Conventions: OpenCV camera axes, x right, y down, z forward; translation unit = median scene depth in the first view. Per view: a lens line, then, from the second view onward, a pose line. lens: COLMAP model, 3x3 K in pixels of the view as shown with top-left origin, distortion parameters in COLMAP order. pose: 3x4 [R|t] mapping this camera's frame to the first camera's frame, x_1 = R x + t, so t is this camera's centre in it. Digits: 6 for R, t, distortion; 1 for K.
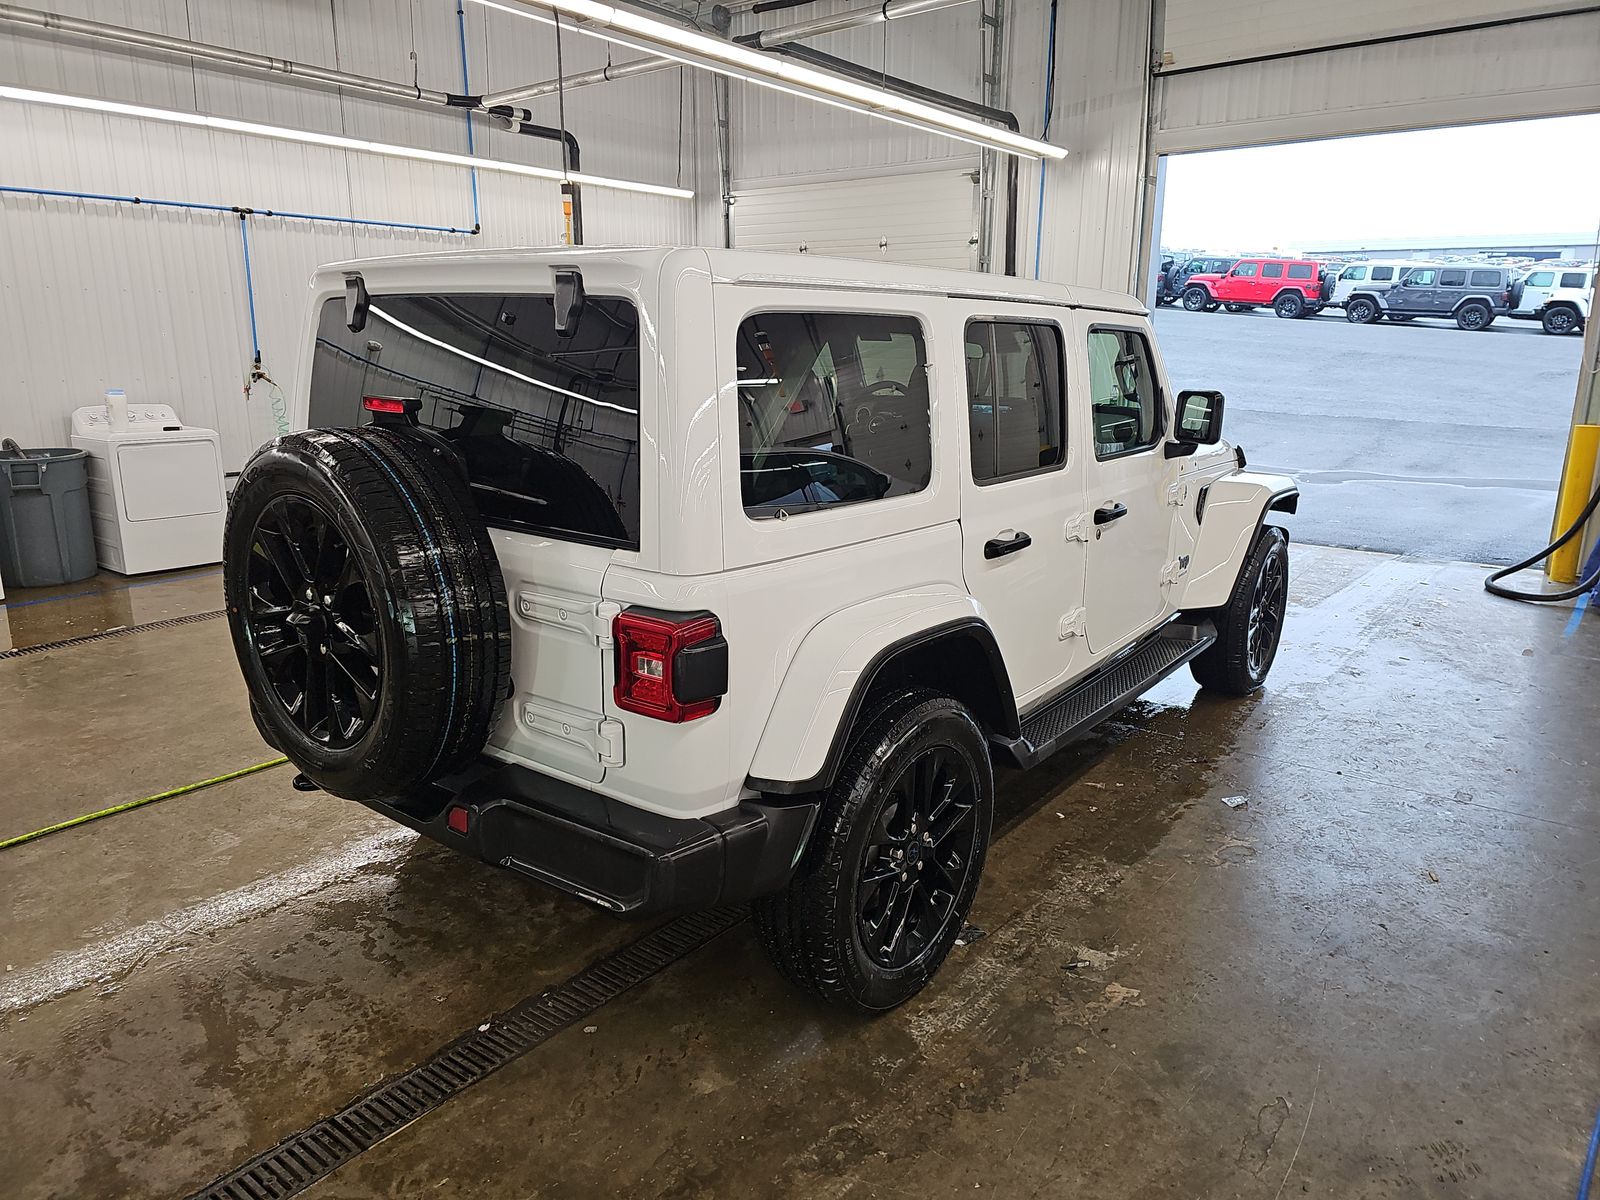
lens RADIAL K [[1055.0, 0, 800.0], [0, 1055.0, 600.0], [0, 0, 1]] dist [0.051894, -0.043285]
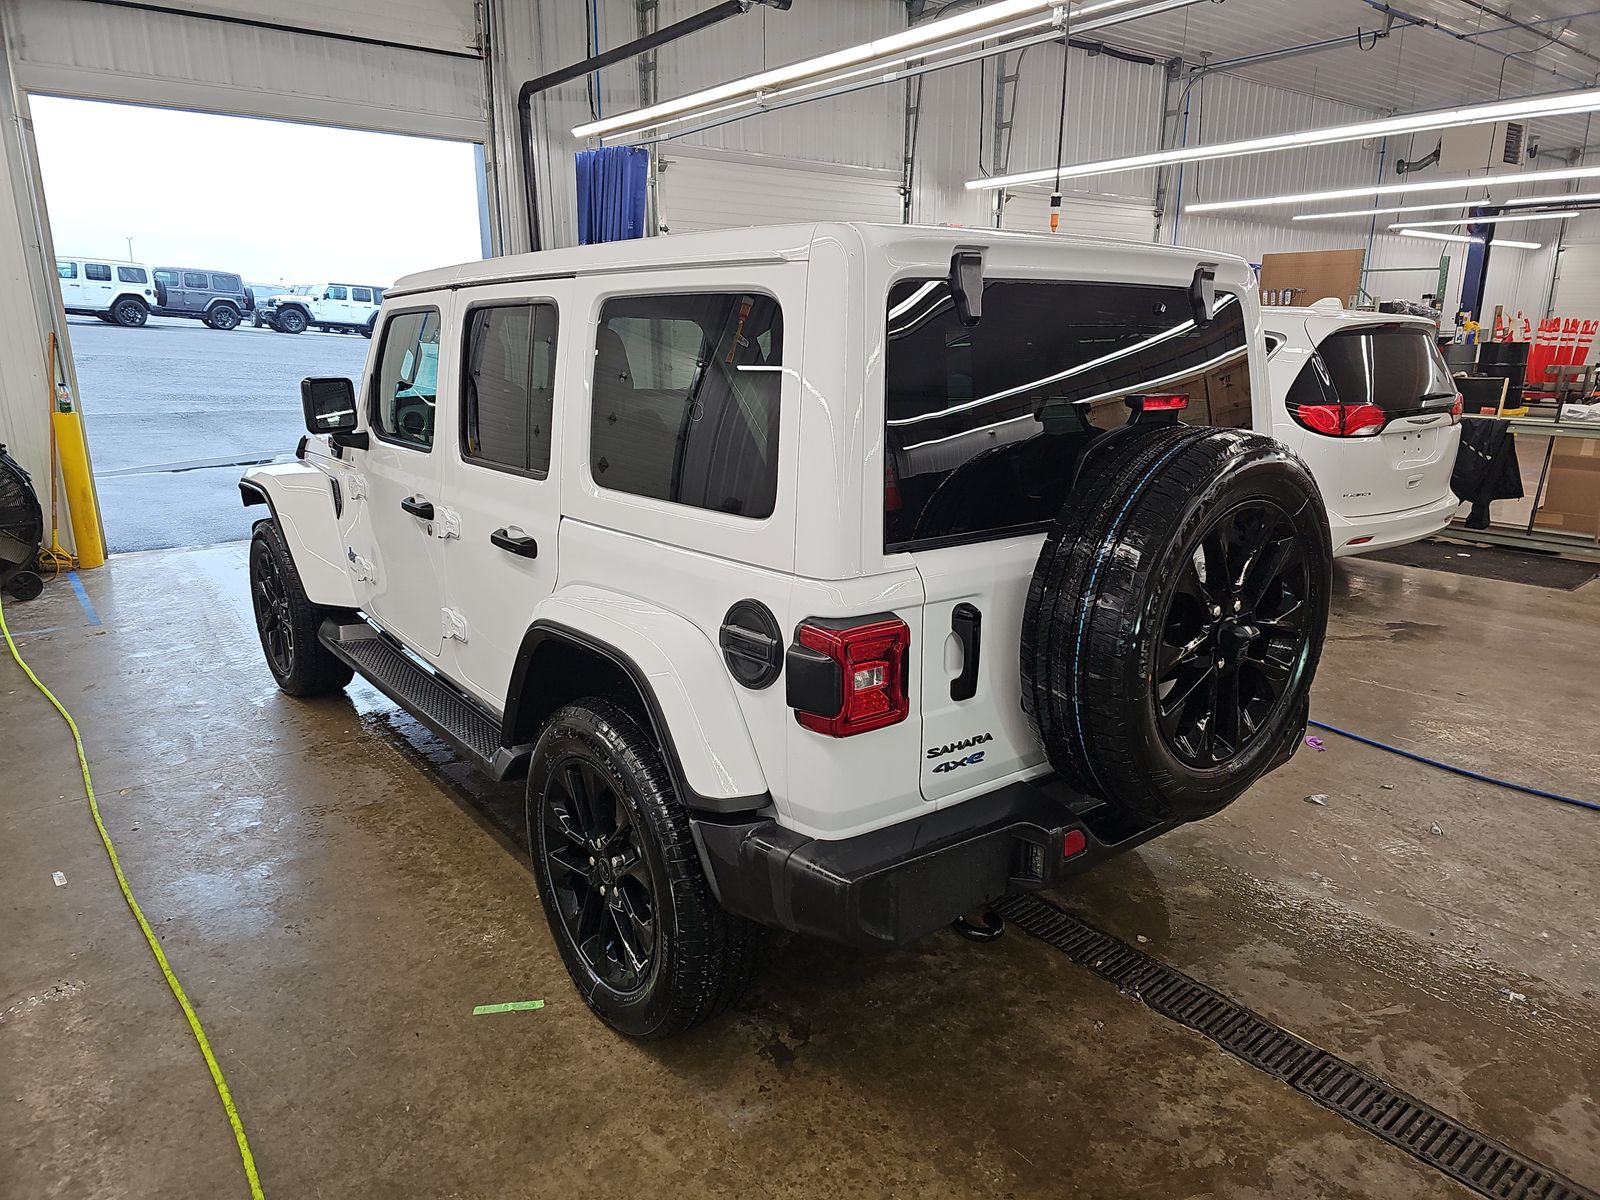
lens RADIAL K [[1054.7, 0, 824.4], [0, 1054.7, 617.3], [0, 0, 1]] dist [0.054930, -0.043524]
pose [[0.210756, -0.265320, 0.940844, -0.987574], [0.237007, 0.947614, 0.214138, -0.195487], [-0.948372, 0.177856, 0.262598, 0.759728]]
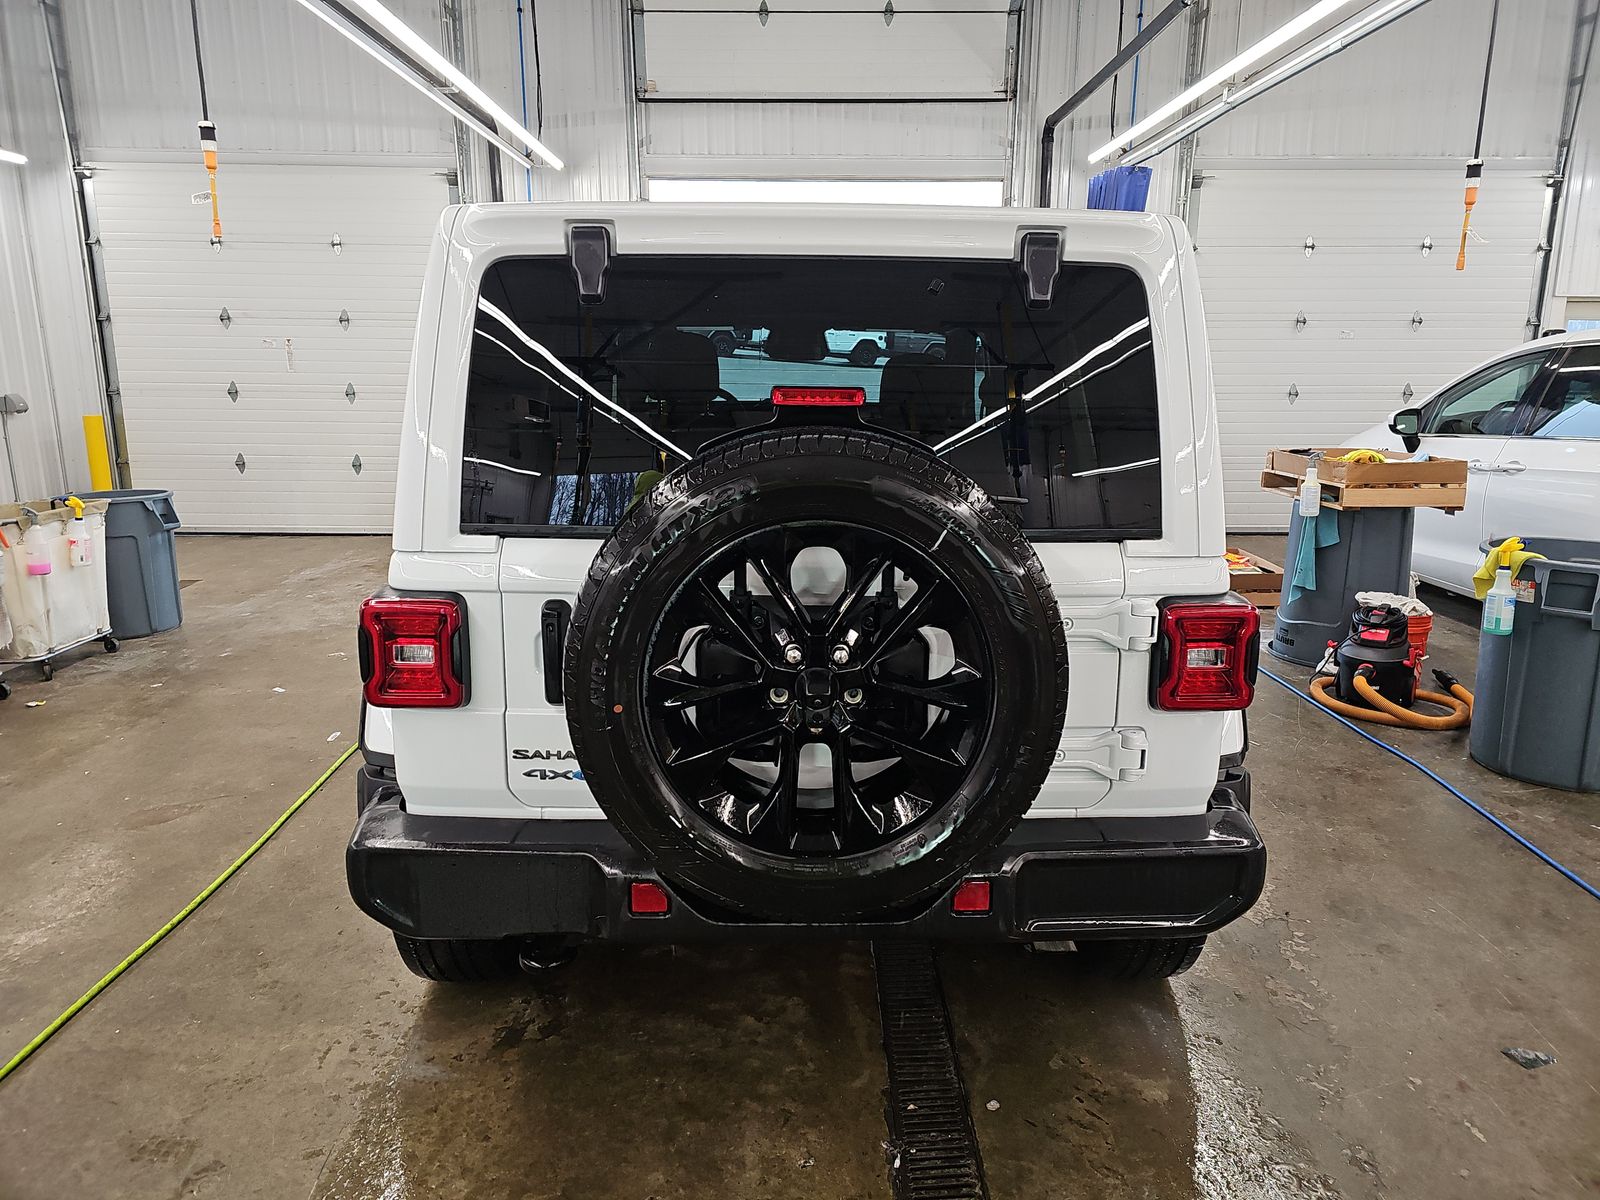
lens RADIAL K [[1055.0, 0, 800.0], [0, 1055.0, 600.0], [0, 0, 1]] dist [0.051894, -0.043285]
pose [[0.768882, -0.143765, 0.623019, -0.635726], [0.157679, 0.986934, 0.033146, -0.047000], [-0.619644, 0.072752, 0.781504, 0.304710]]
